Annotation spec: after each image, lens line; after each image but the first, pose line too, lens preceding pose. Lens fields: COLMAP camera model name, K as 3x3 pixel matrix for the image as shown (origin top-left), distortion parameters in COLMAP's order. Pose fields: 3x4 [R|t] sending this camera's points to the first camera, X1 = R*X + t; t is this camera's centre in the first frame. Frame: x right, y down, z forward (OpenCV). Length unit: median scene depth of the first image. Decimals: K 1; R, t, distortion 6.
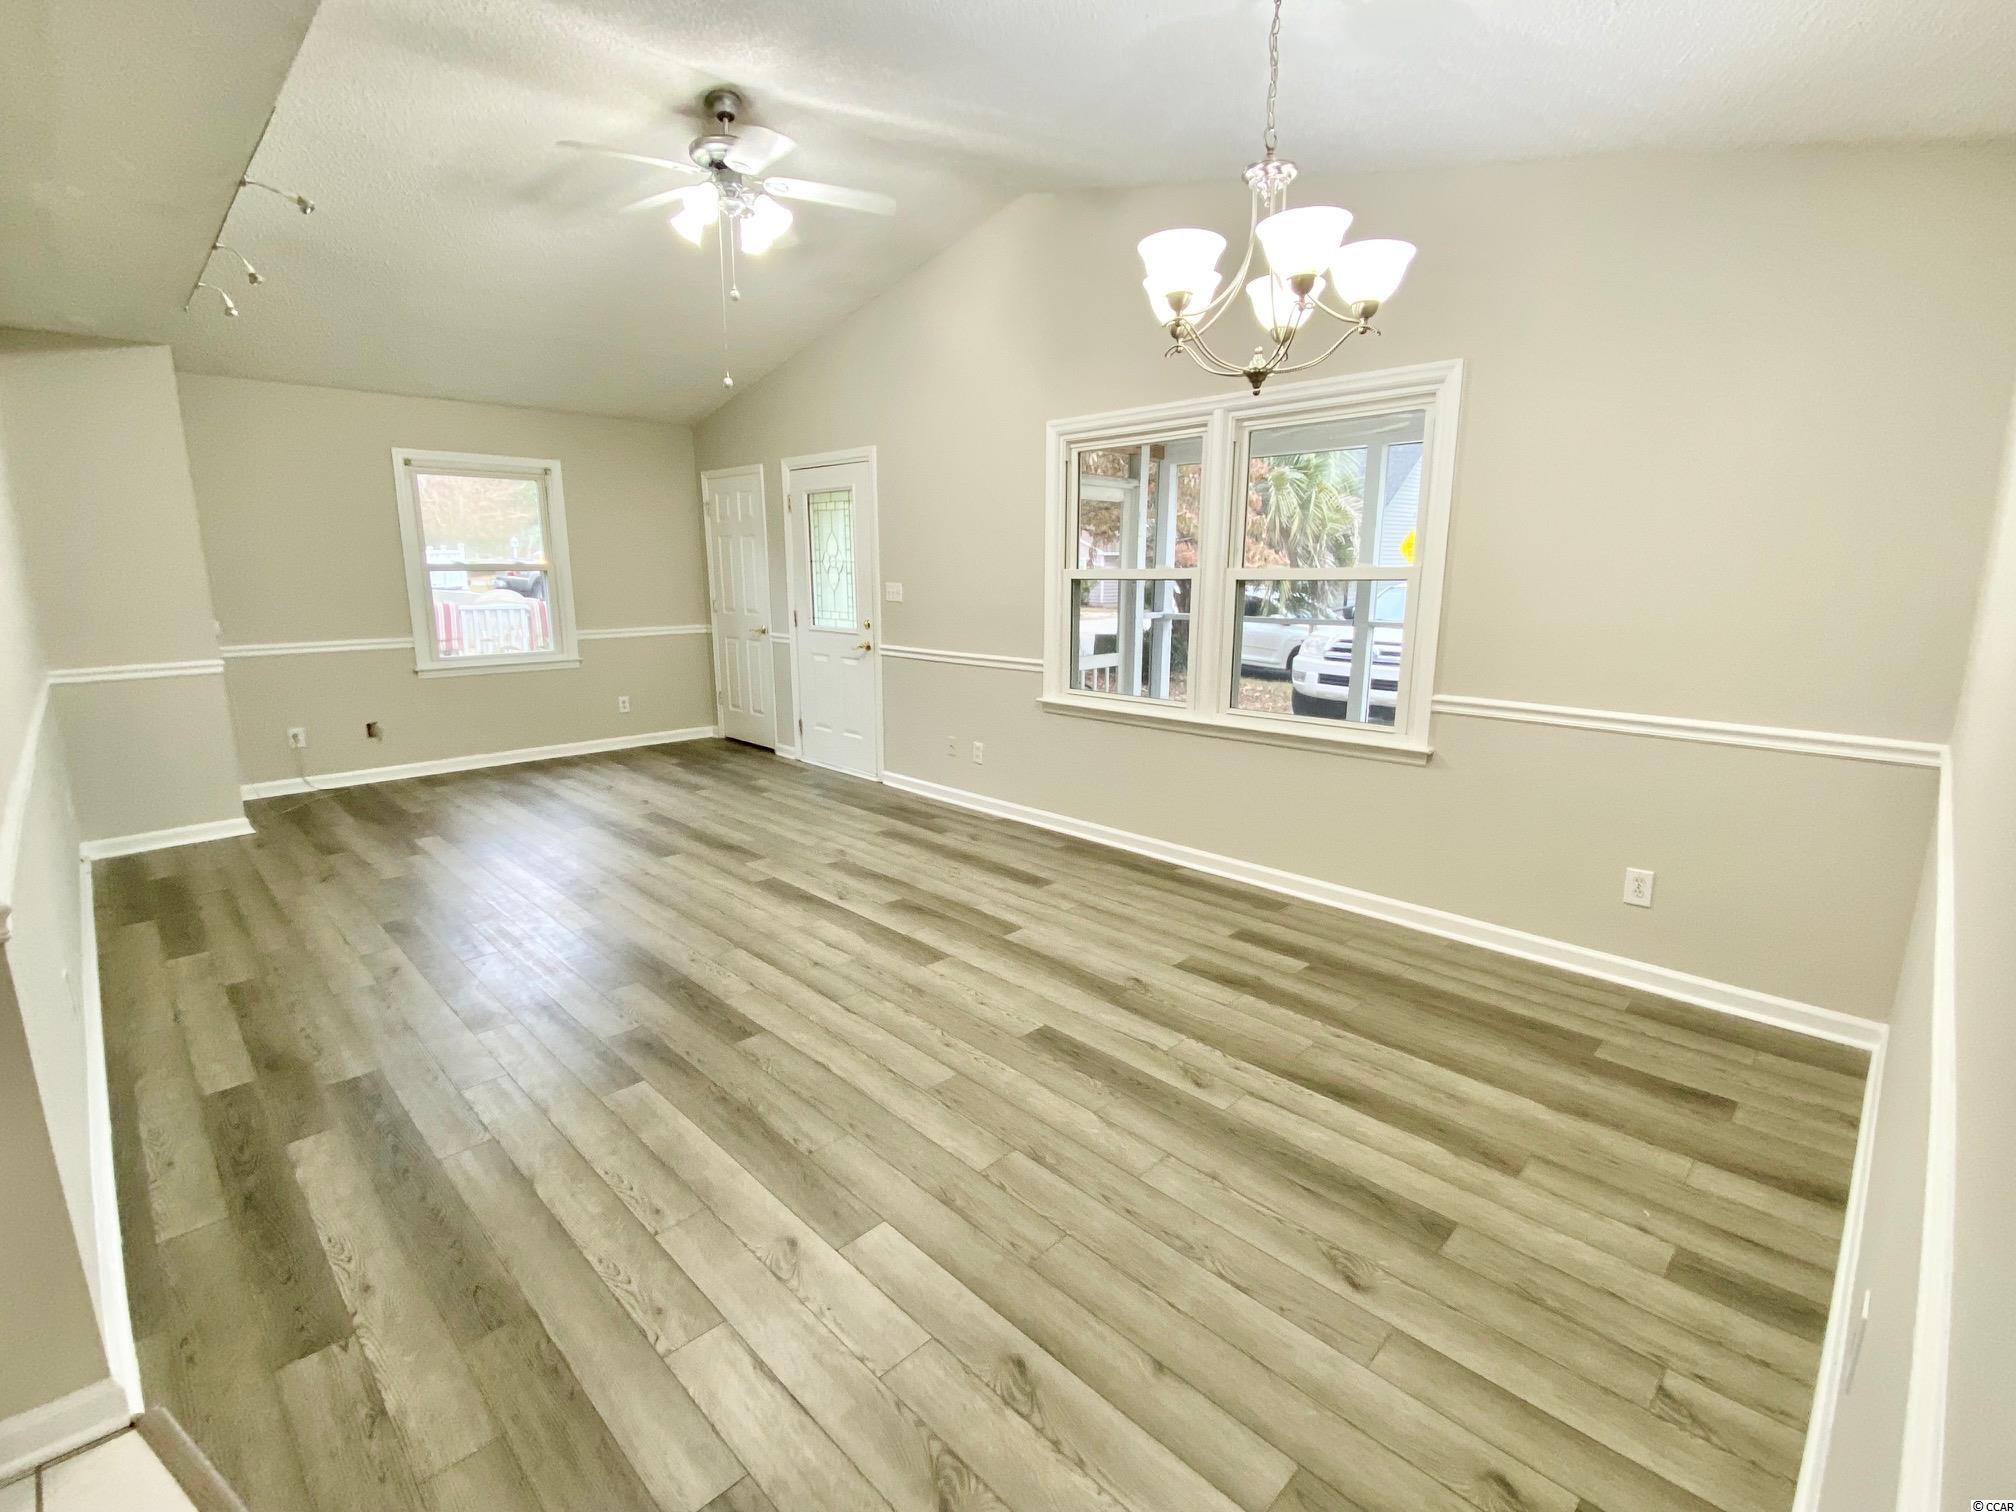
lens RADIAL K [[909.8, 0, 1006.3], [0, 909.8, 754.2], [0, 0, 1]] dist [0.019543, -0.018965]
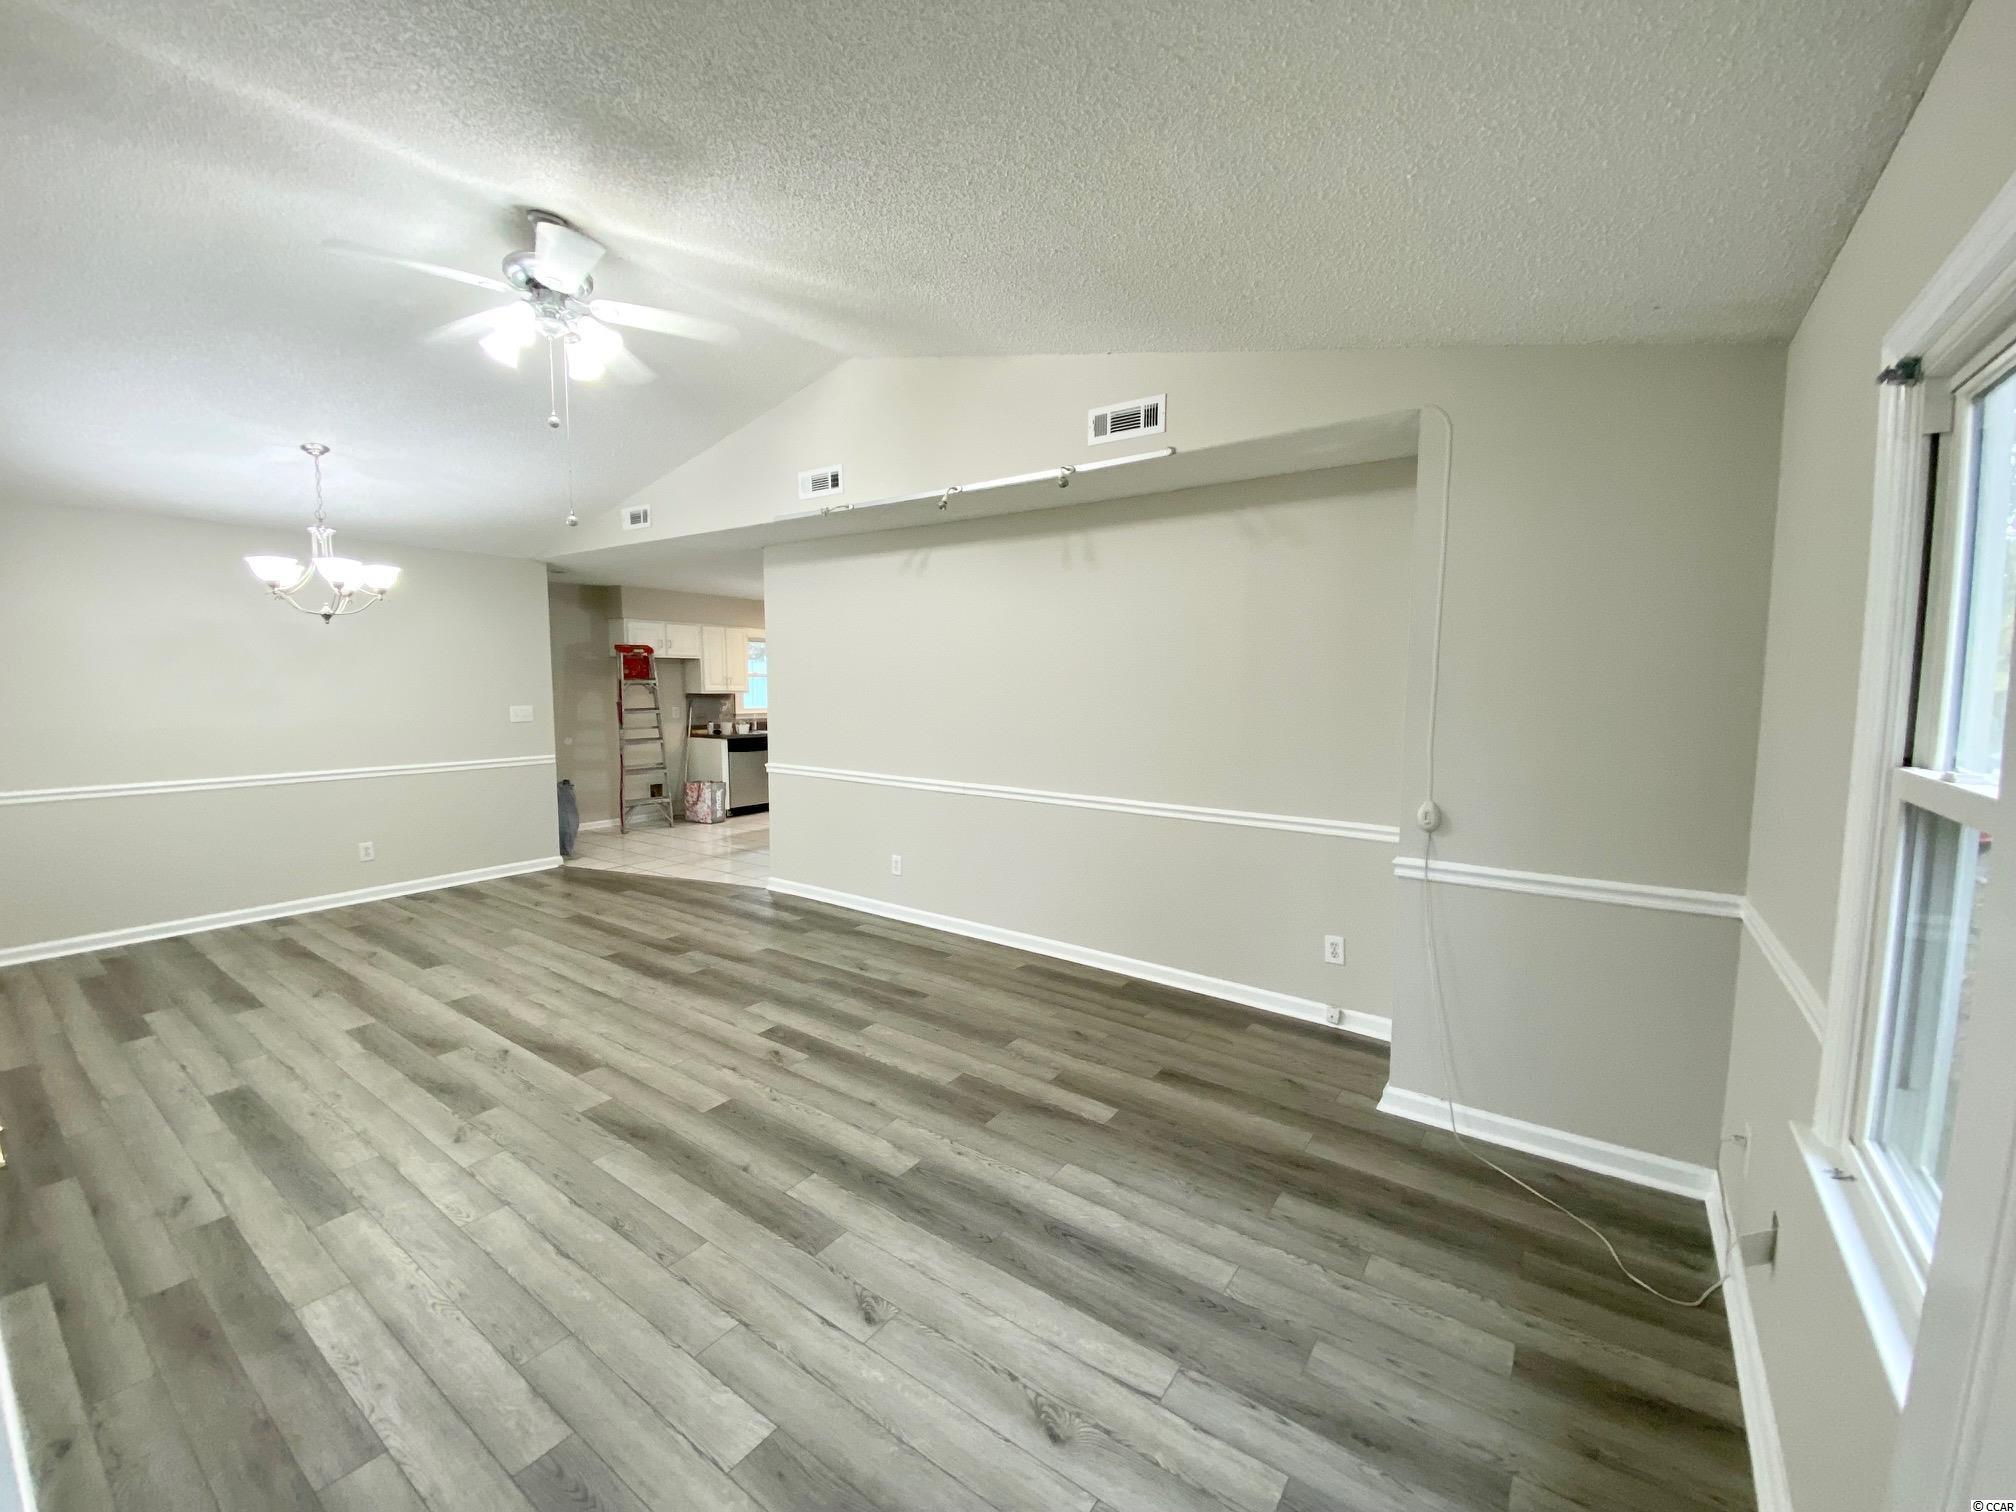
lens RADIAL K [[804.9, 0, 1006.8], [0, 804.9, 755.1], [0, 0, 1]] dist [0.017497, -0.017698]
pose [[-0.984973, 0.014155, -0.172130, -0.771475], [-0.037826, 0.954758, 0.294967, -0.568376], [0.168517, 0.297046, -0.939875, 2.476470]]
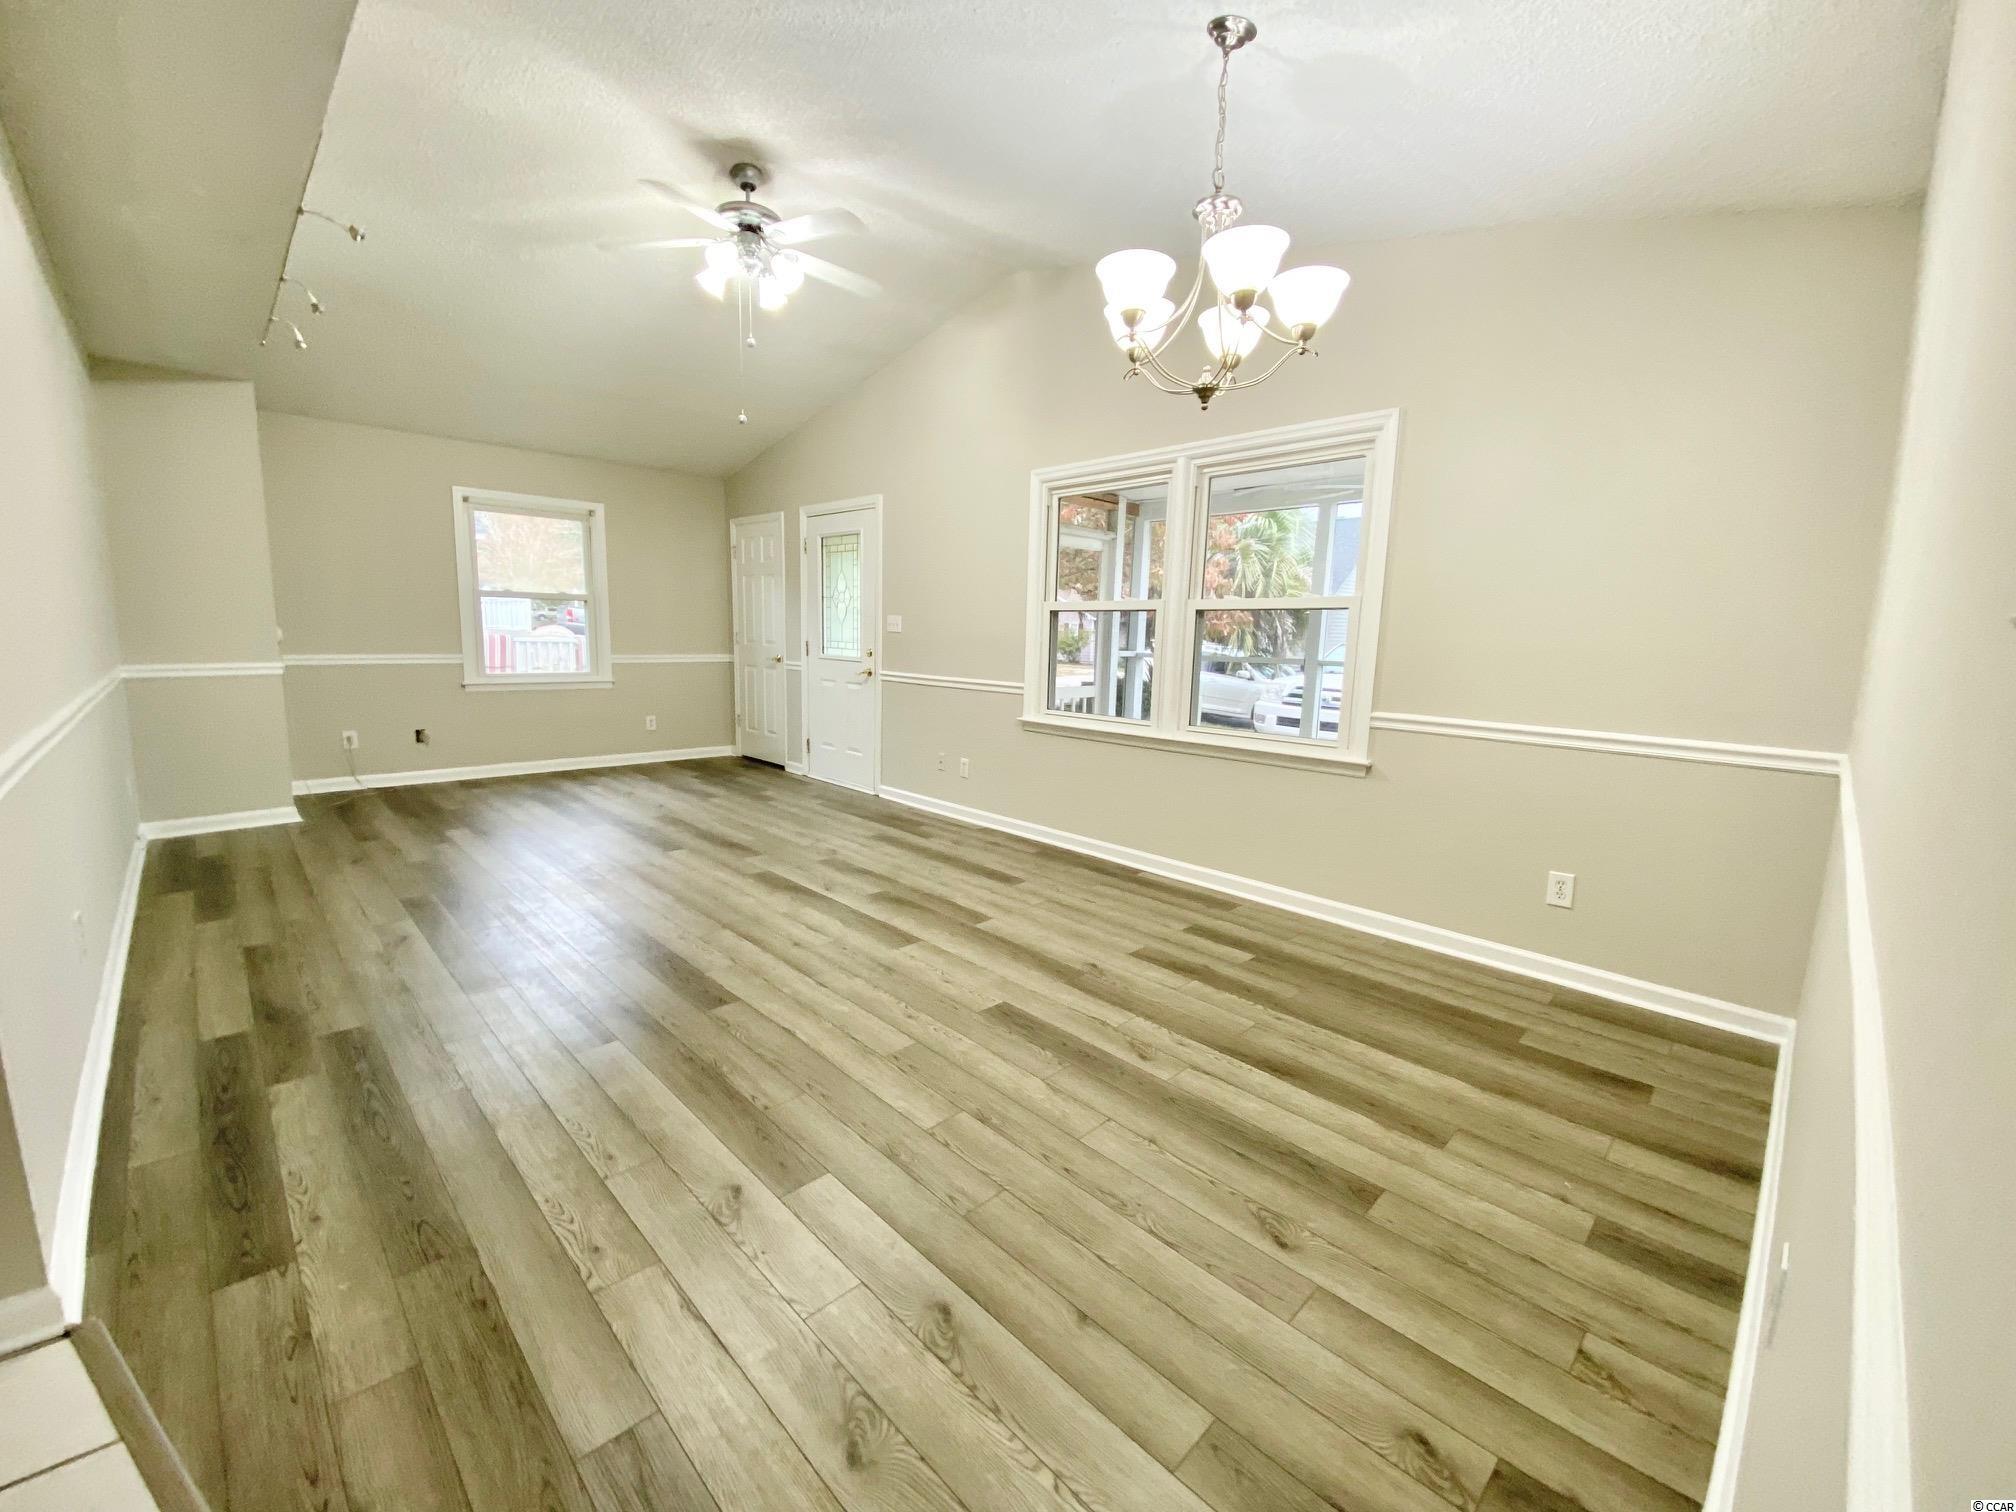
lens RADIAL K [[804.9, 0, 1006.8], [0, 804.9, 755.1], [0, 0, 1]] dist [0.017497, -0.017698]
pose [[0.999645, 0.026650, 0.000107, 0.038351], [-0.026610, 0.998342, -0.051039, 0.057337], [-0.001467, 0.051018, 0.998697, 0.045605]]
